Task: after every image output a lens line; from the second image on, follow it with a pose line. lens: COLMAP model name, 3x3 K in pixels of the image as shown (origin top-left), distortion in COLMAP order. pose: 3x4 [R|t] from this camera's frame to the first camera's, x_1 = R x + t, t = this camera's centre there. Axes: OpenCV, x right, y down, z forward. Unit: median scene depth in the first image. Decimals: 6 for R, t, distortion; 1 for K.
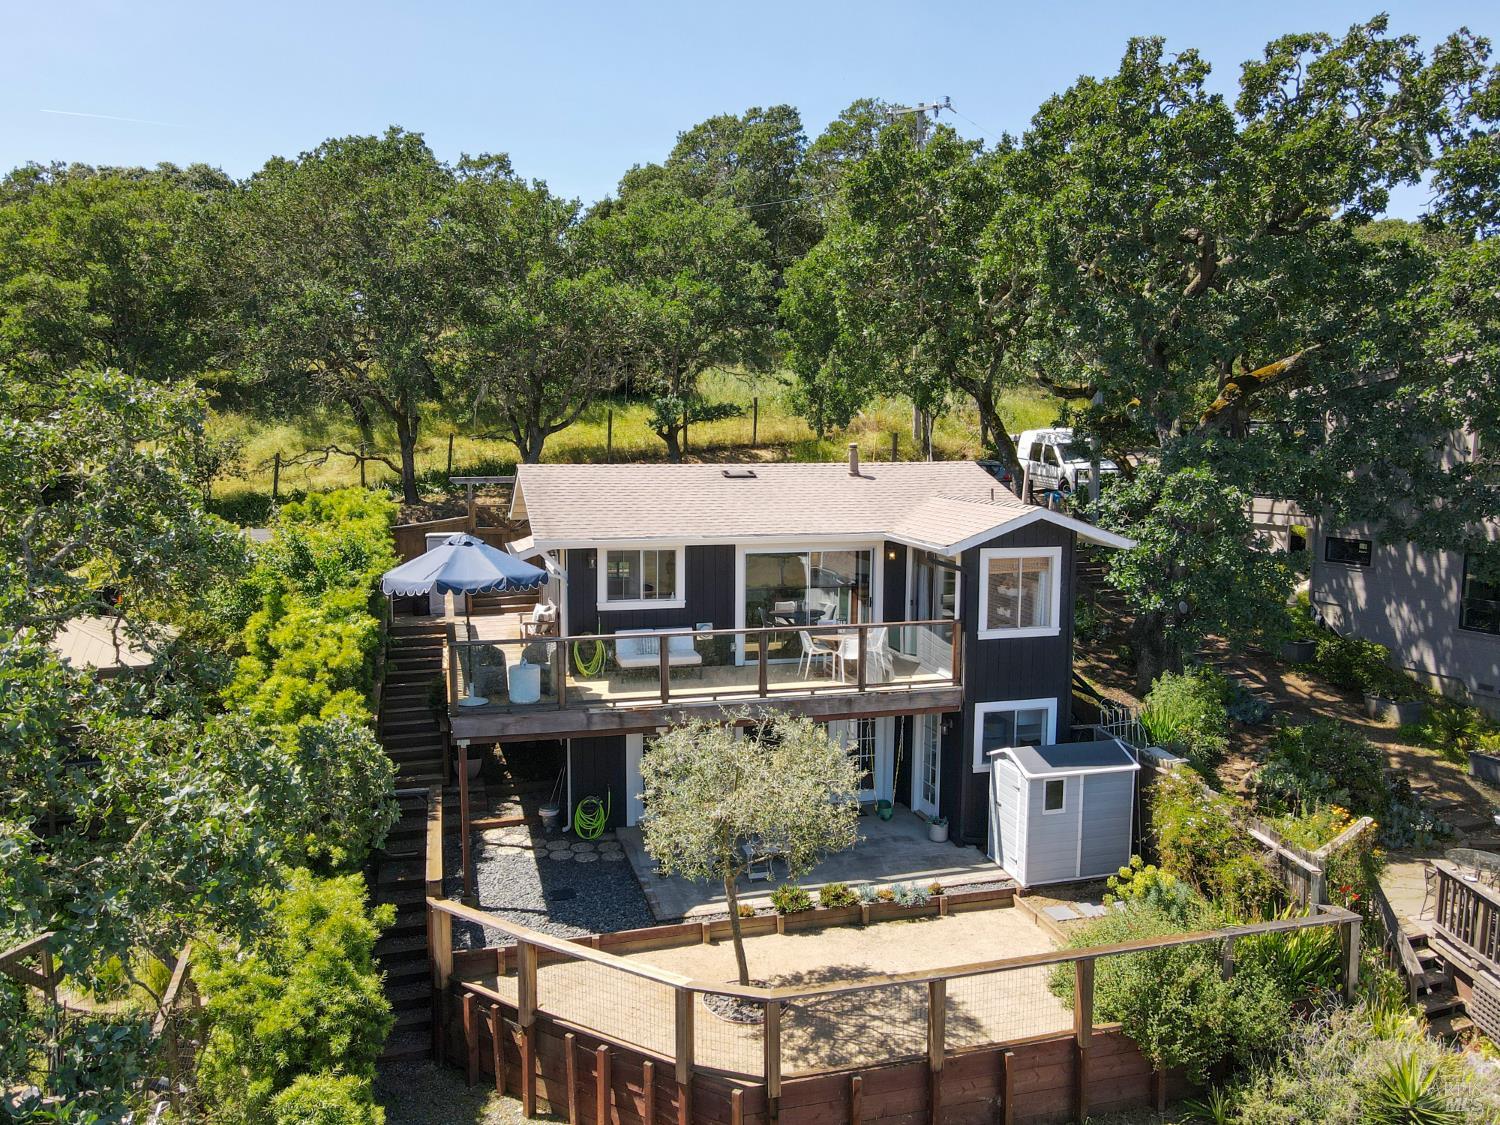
lens RADIAL K [[1100.7, 0, 746.2], [0, 1100.7, 571.3], [0, 0, 1]] dist [0.006512, 0.009553]
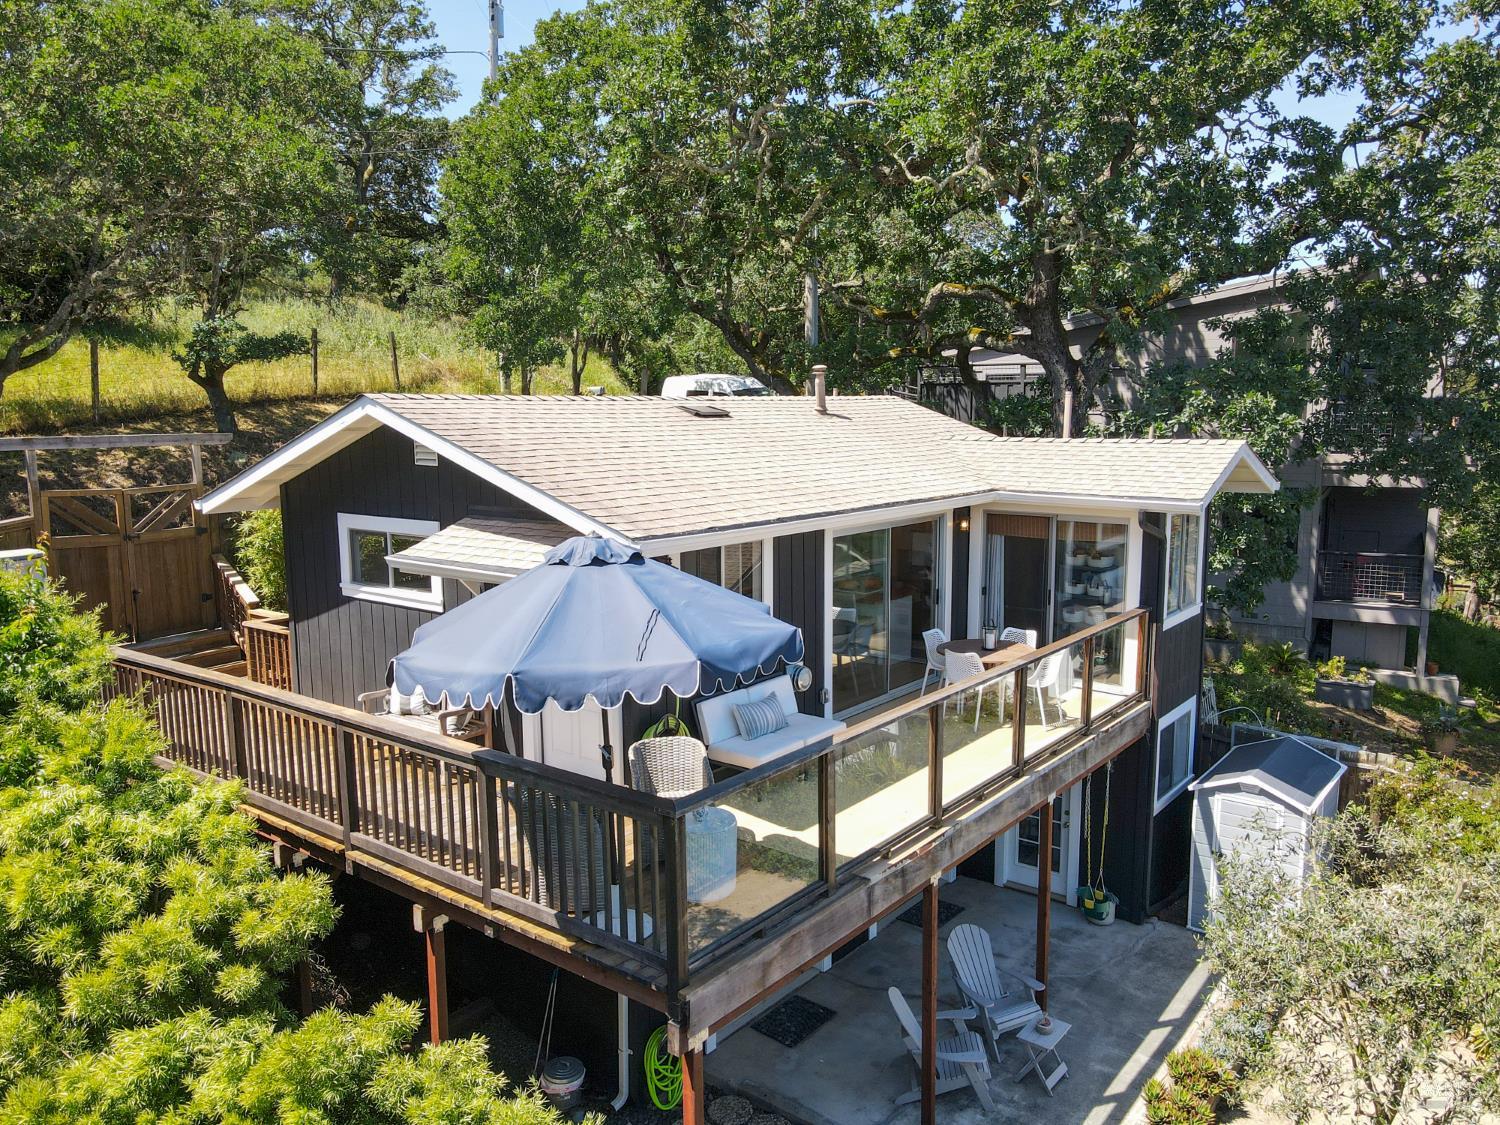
lens RADIAL K [[1100.7, 0, 746.2], [0, 1100.7, 571.3], [0, 0, 1]] dist [0.006512, 0.009553]
pose [[0.794314, -0.098088, 0.599536, -0.411595], [0.086865, 0.995077, 0.047715, -0.032500], [-0.601265, 0.014178, 0.798924, 0.583966]]
